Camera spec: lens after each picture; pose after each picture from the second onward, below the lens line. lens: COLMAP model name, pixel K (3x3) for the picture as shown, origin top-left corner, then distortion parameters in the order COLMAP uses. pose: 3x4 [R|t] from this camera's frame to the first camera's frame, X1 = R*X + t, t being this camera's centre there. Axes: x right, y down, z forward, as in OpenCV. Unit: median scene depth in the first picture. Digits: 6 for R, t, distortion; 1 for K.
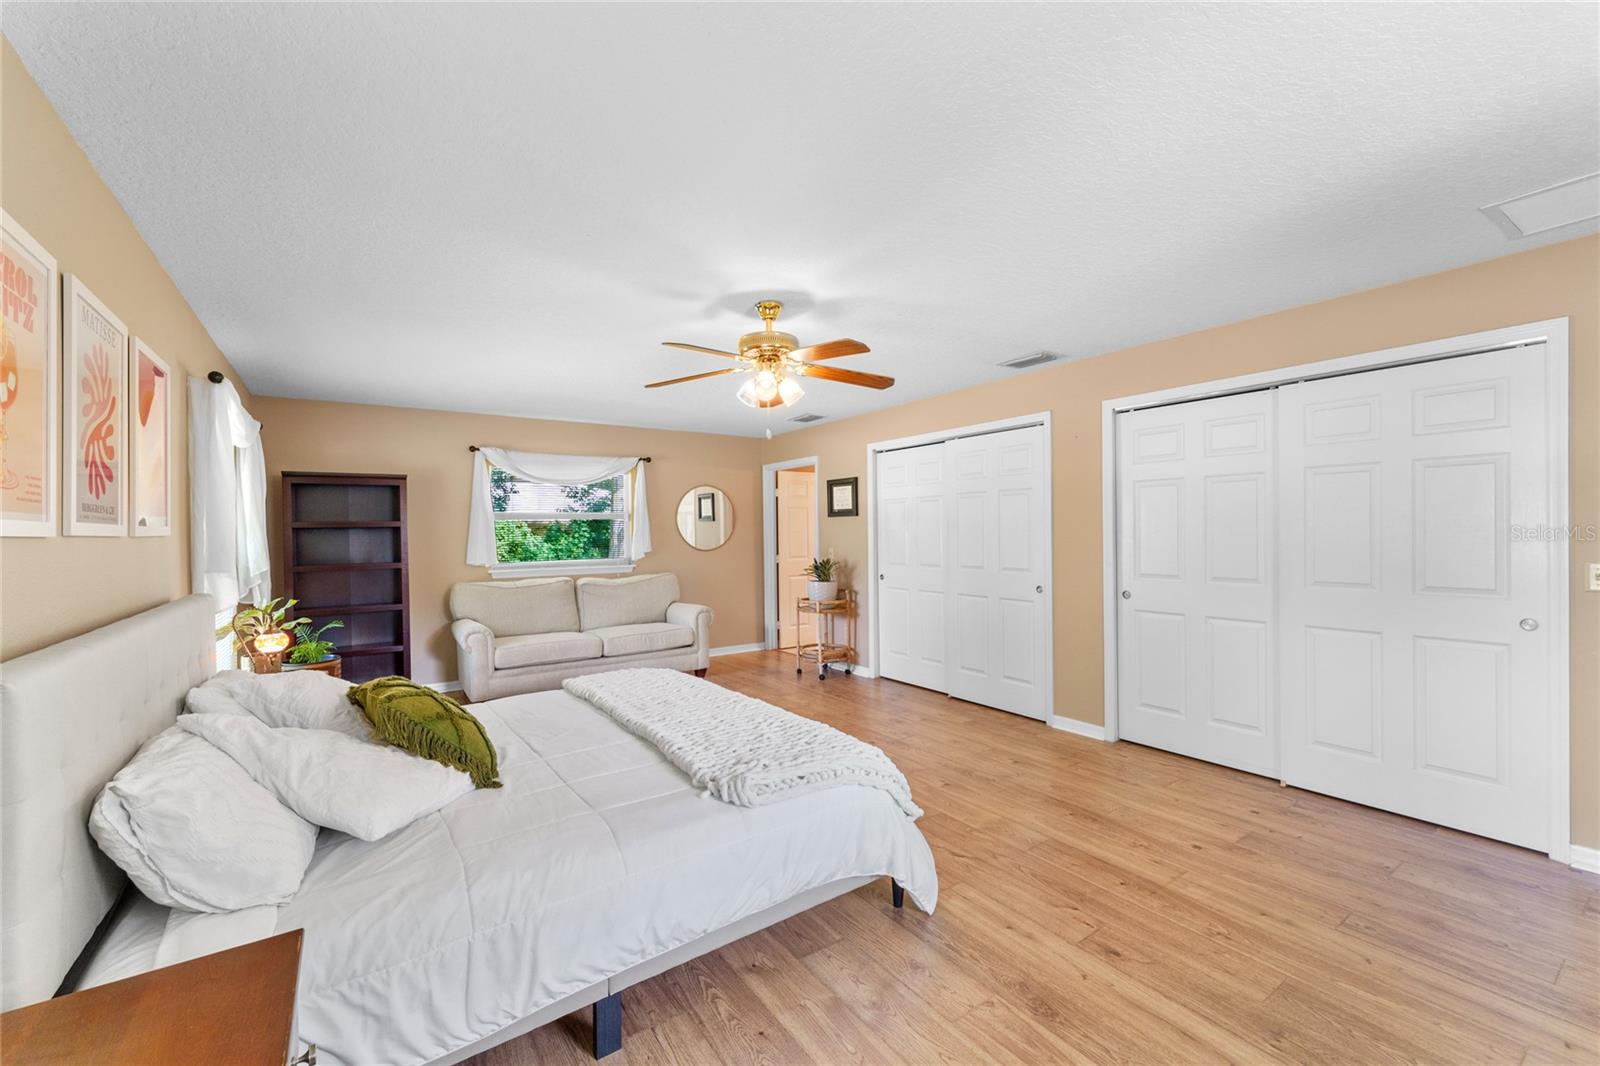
lens RADIAL K [[650.6, 0, 810.4], [0, 650.6, 539.1], [0, 0, 1]] dist [0.001826, 0.000303]
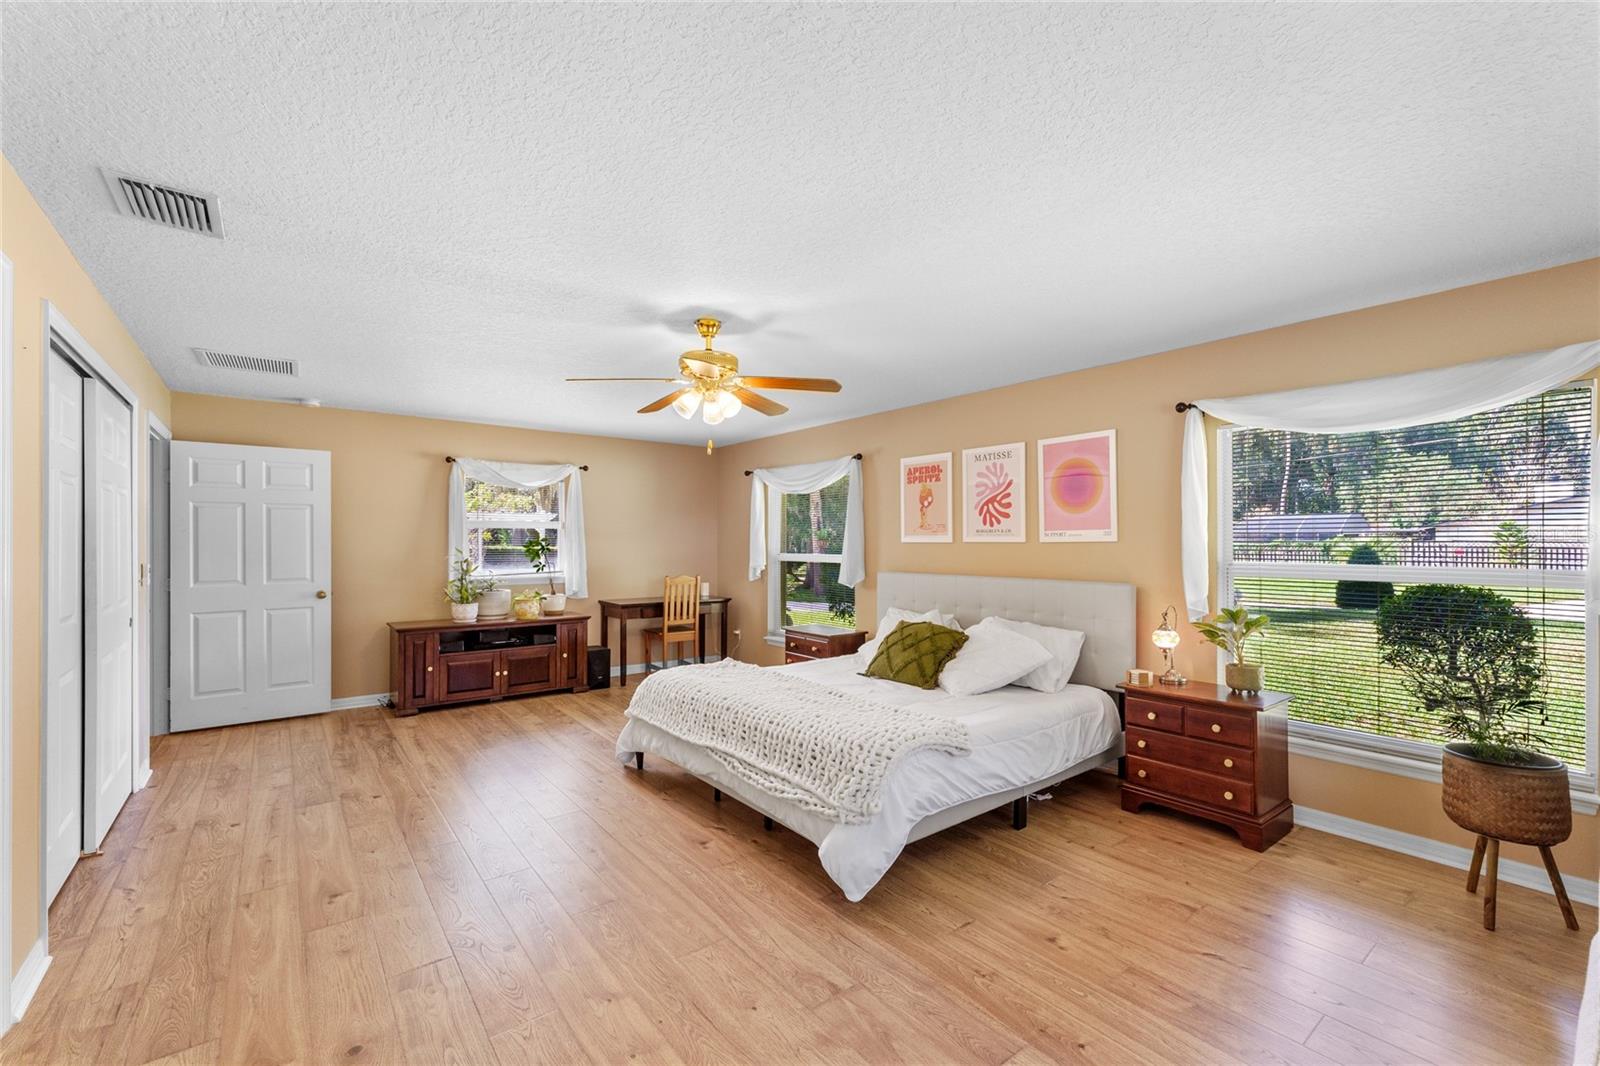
lens RADIAL K [[676.2, 0, 791.1], [0, 676.2, 540.5], [0, 0, 1]] dist [0.001696, 0.000014]
pose [[-0.999662, 0.012070, -0.023008, -0.135035], [0.011885, 0.999896, 0.008170, -0.019225], [0.023105, 0.007893, -0.999702, 1.666340]]
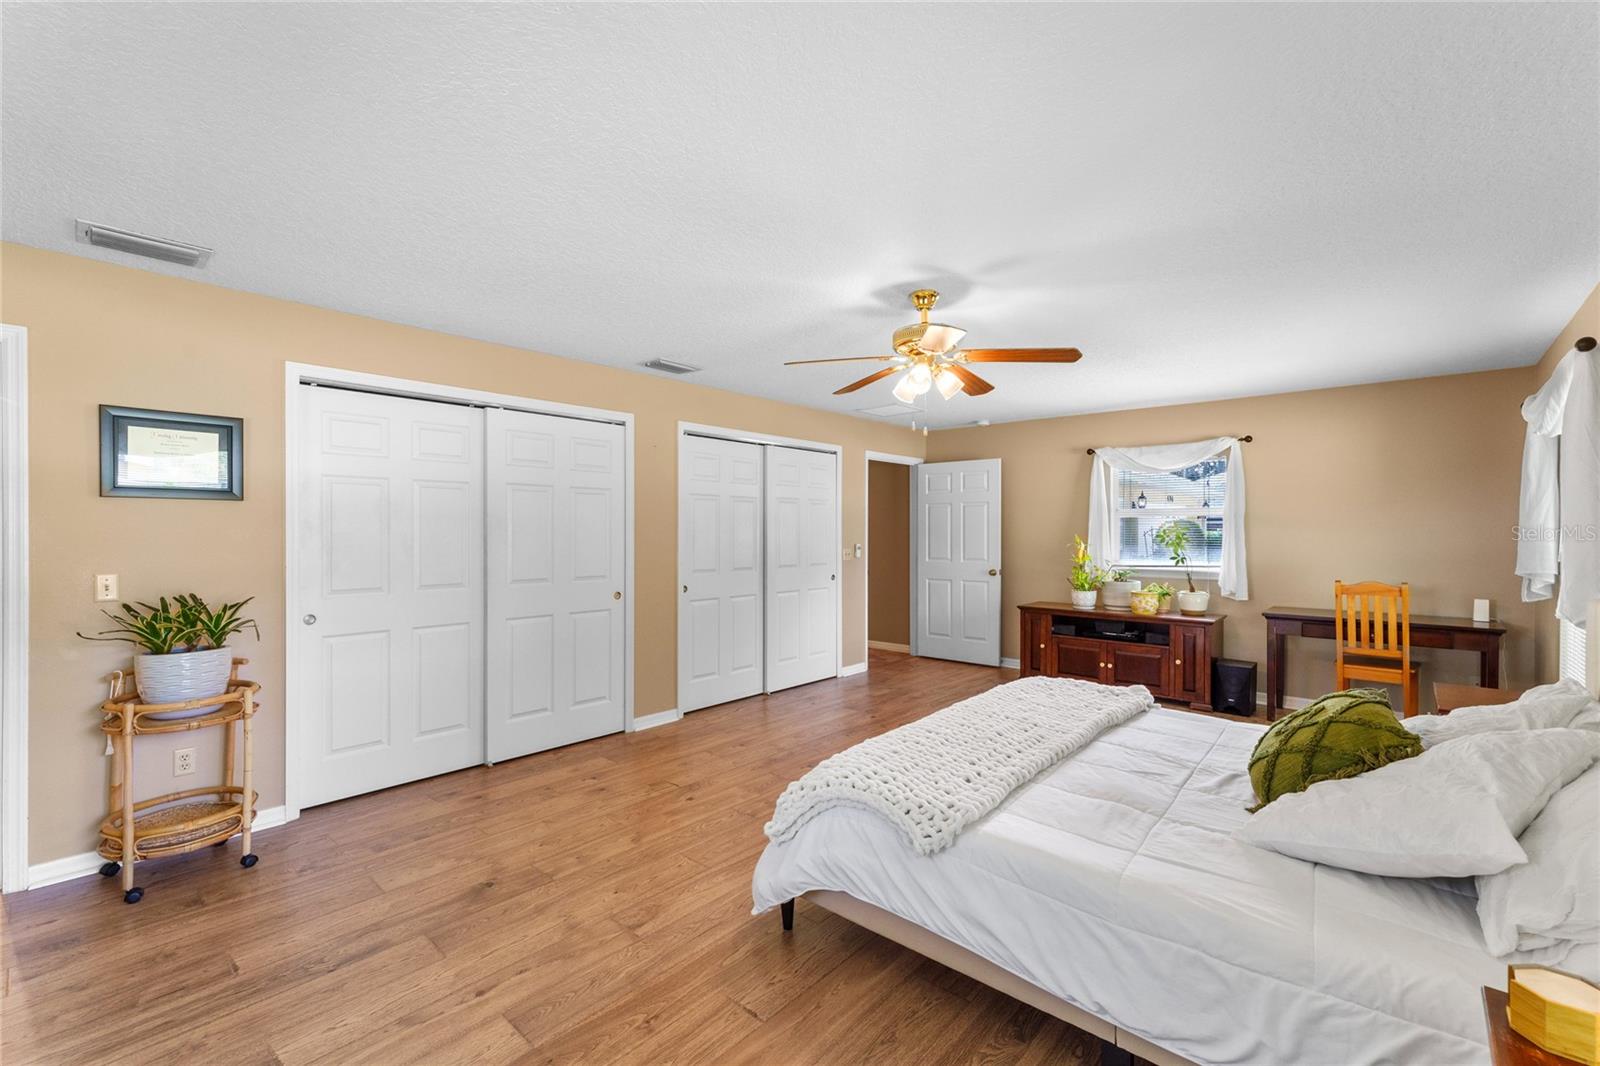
lens RADIAL K [[668.7, 0, 807.3], [0, 668.7, 548.1], [0, 0, 1]] dist [0.003762, 0.000322]
pose [[-0.220799, -0.012807, 0.975235, -0.788141], [0.012670, 0.999792, 0.015998, -0.006196], [-0.975237, 0.015889, -0.220591, 1.114155]]
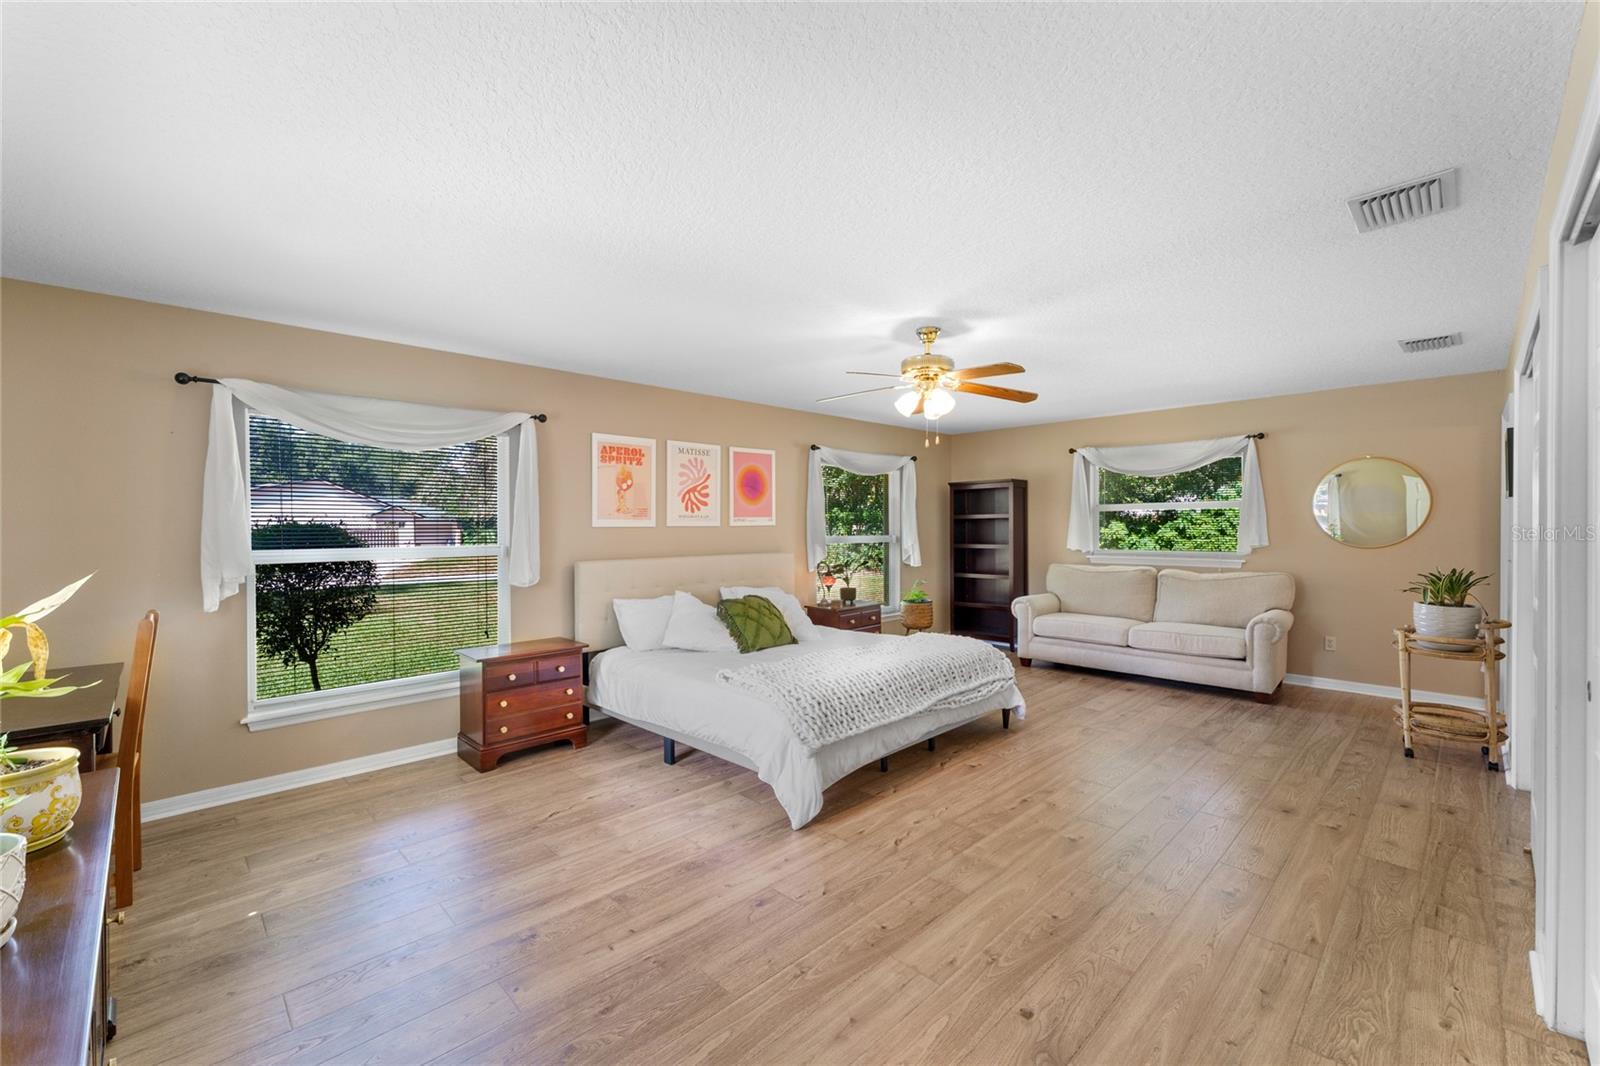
lens RADIAL K [[669.1, 0, 804.6], [0, 669.1, 529.8], [0, 0, 1]] dist [-0.000922, 0.000271]
pose [[0.158795, 0.017835, -0.987150, 0.870304], [-0.006770, 0.999833, 0.016975, -0.019528], [0.987288, 0.003988, 0.158889, 0.478060]]
